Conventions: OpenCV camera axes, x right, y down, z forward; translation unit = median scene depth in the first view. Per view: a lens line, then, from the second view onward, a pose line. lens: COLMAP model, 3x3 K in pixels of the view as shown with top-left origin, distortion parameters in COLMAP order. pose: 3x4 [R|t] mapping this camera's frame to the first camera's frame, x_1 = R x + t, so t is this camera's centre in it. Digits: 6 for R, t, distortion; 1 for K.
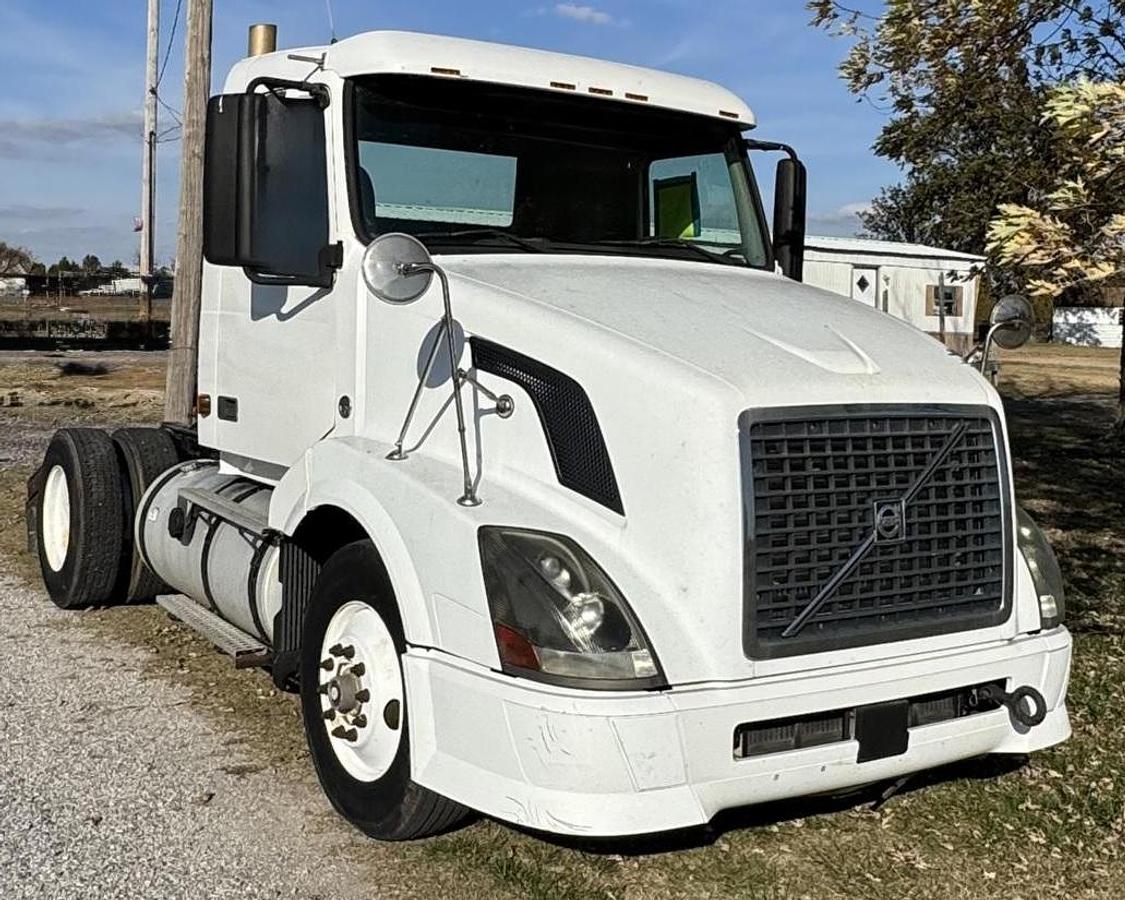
lens RADIAL K [[1350.0, 0, 560.3], [0, 1350.0, 342.6], [0, 0, 1]] dist [0.008823, 0.029329]
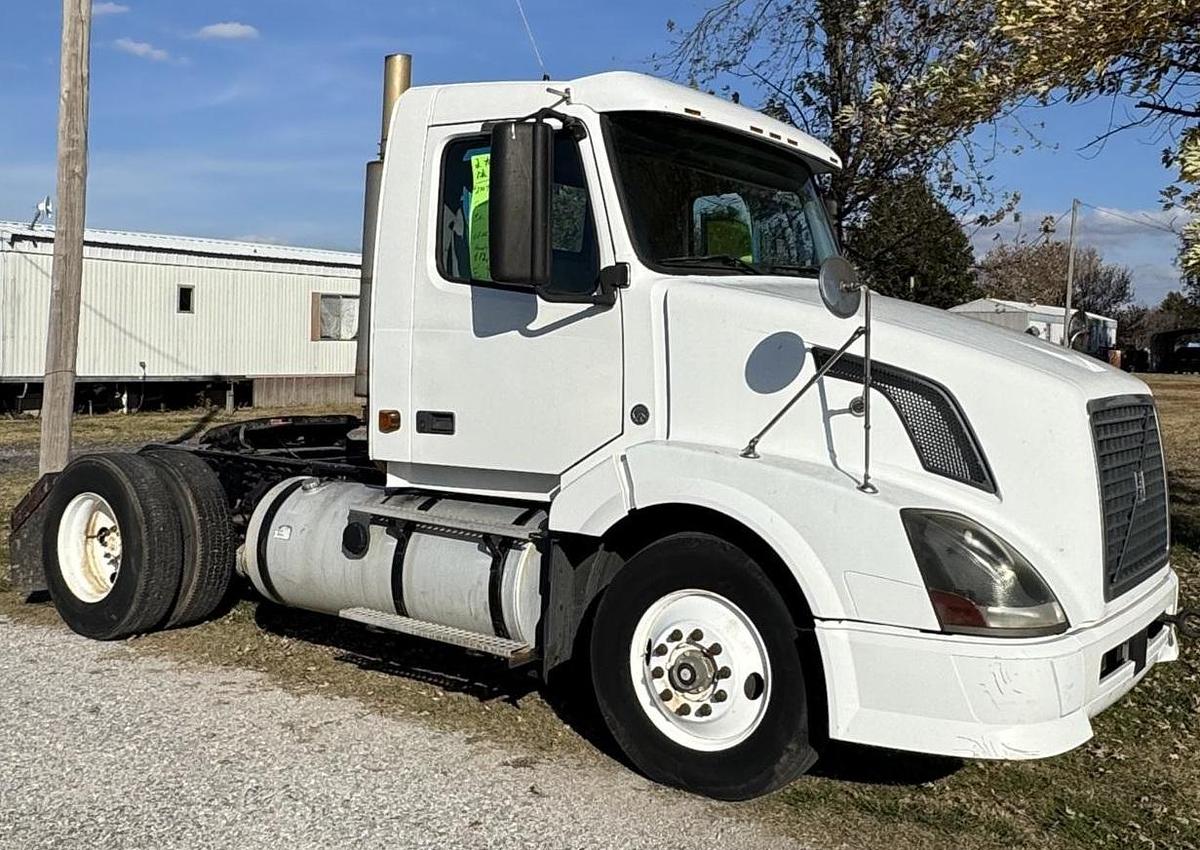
lens RADIAL K [[1216.2, 0, 601.0], [0, 1216.2, 346.5], [0, 0, 1]] dist [-0.001702, -0.018725]
pose [[0.932948, -0.013112, 0.359771, -0.559708], [0.017244, 0.999817, -0.008278, 0.000453], [-0.359597, 0.013927, 0.933004, 0.097079]]
